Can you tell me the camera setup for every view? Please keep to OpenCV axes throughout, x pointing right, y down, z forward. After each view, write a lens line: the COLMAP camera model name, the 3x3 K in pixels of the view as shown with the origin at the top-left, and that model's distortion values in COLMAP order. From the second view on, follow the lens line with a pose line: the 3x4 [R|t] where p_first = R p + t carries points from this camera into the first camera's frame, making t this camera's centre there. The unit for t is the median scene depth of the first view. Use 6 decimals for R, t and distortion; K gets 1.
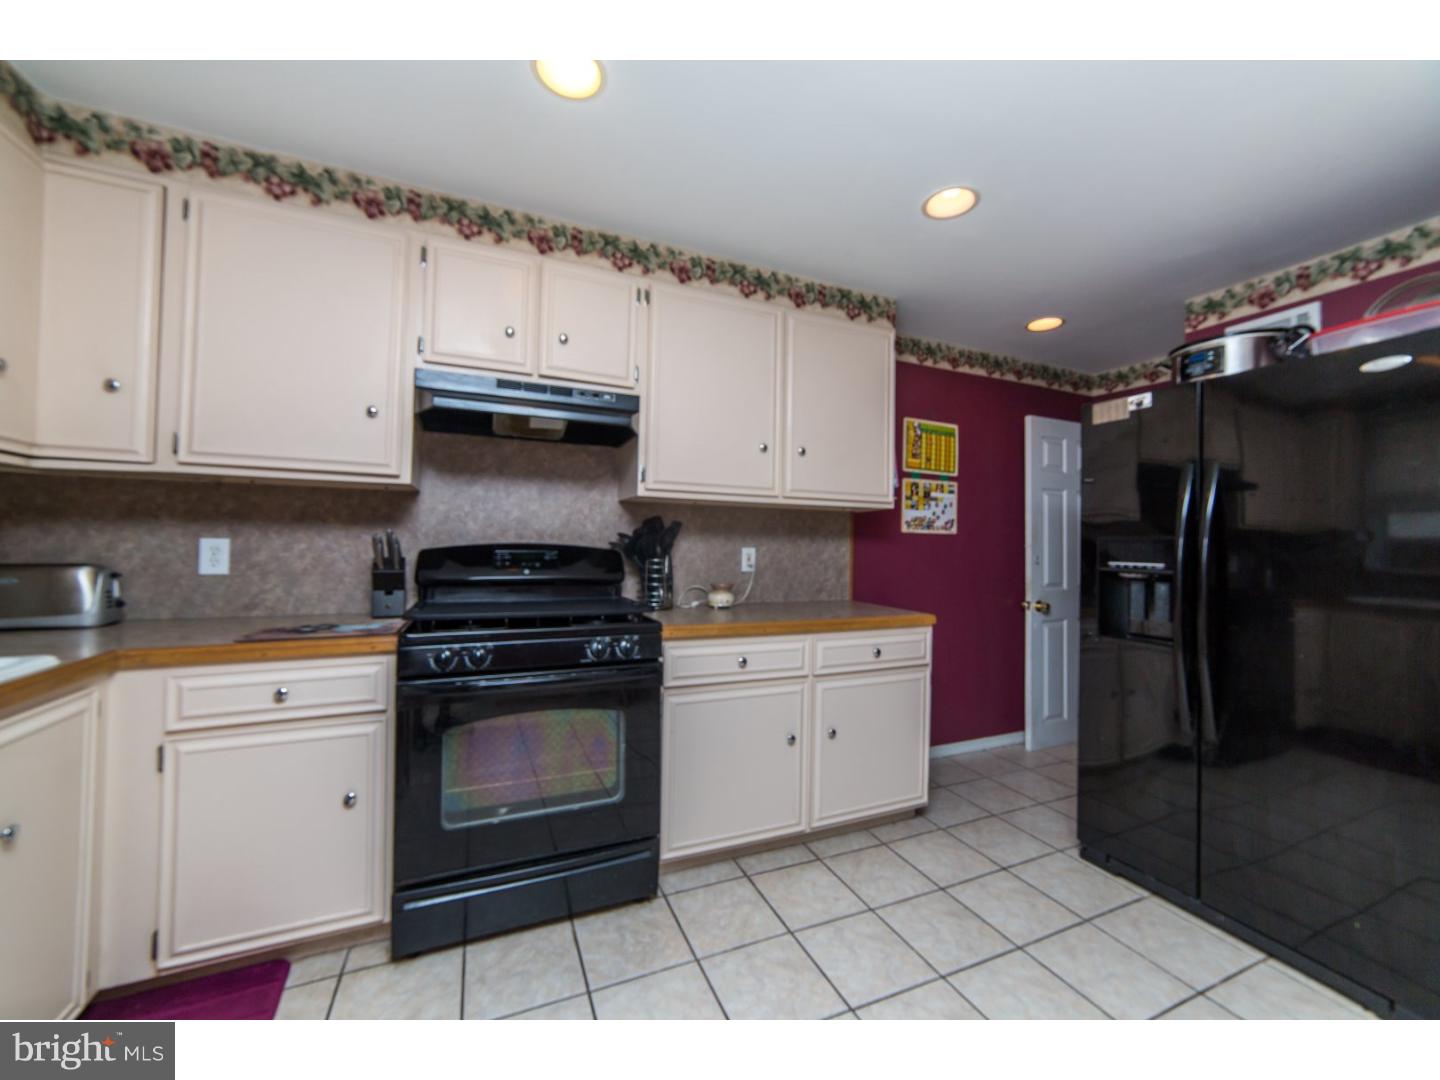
lens RADIAL K [[562.7, 0, 727.1], [0, 562.7, 526.7], [0, 0, 1]] dist [-0.009762, 0.003850]
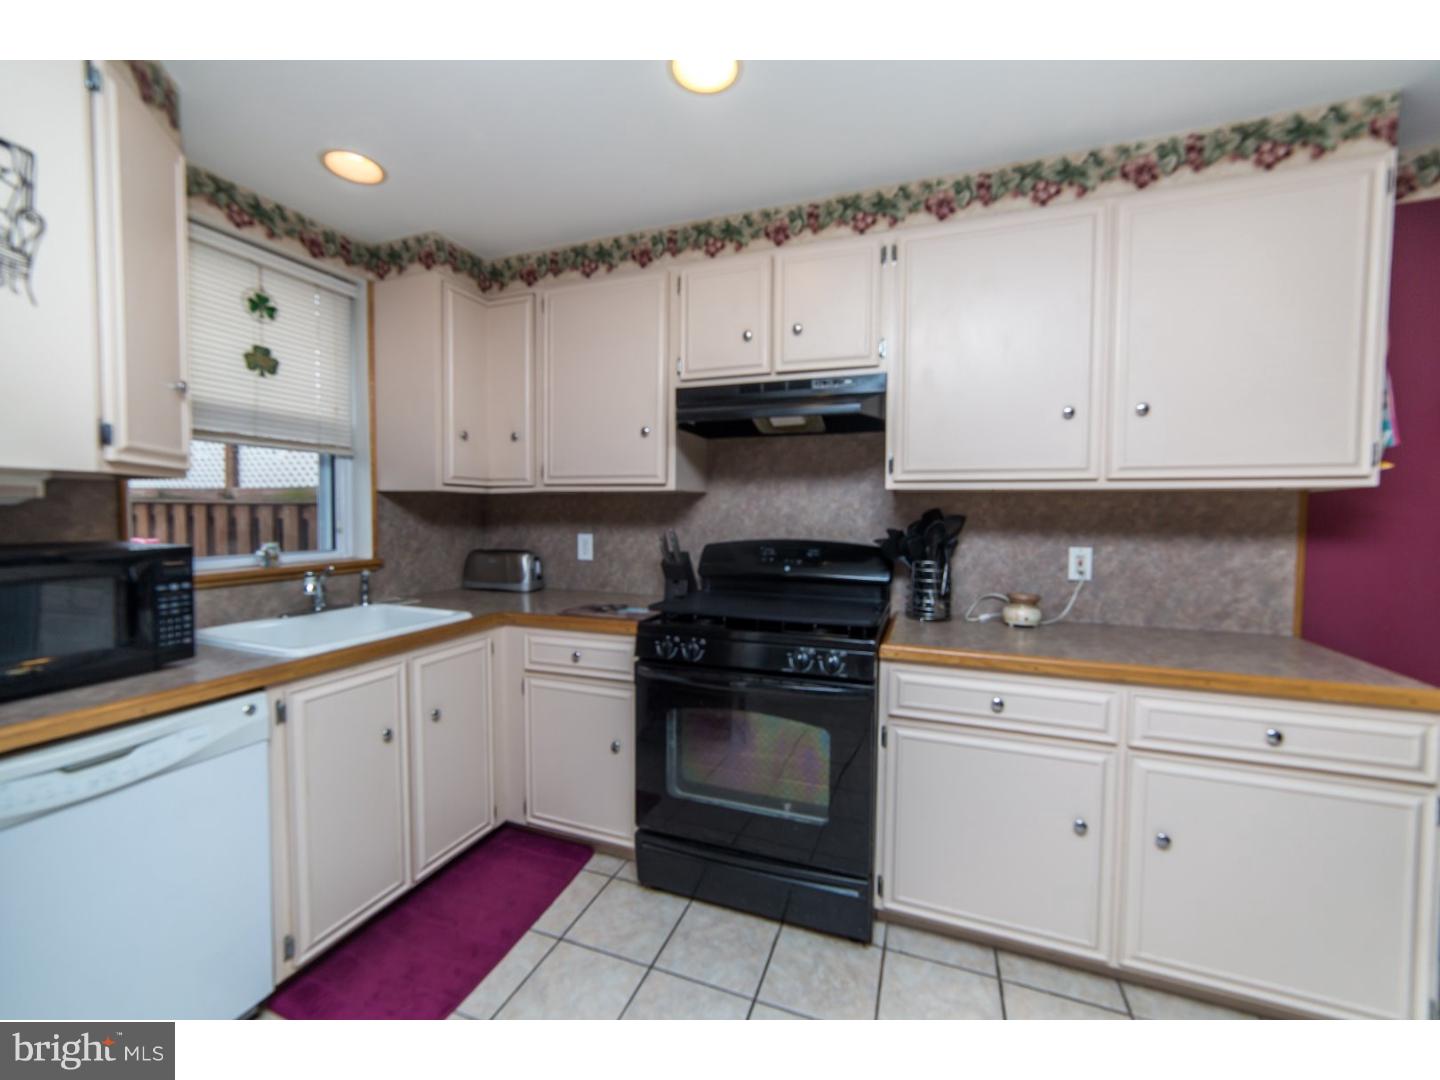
lens RADIAL K [[562.7, 0, 726.7], [0, 562.7, 533.6], [0, 0, 1]] dist [-0.009762, 0.003850]
pose [[0.721071, 0.014386, -0.692711, 0.283962], [0.022114, 0.998797, 0.043762, -0.031327], [0.692508, -0.046874, 0.719886, 0.209530]]
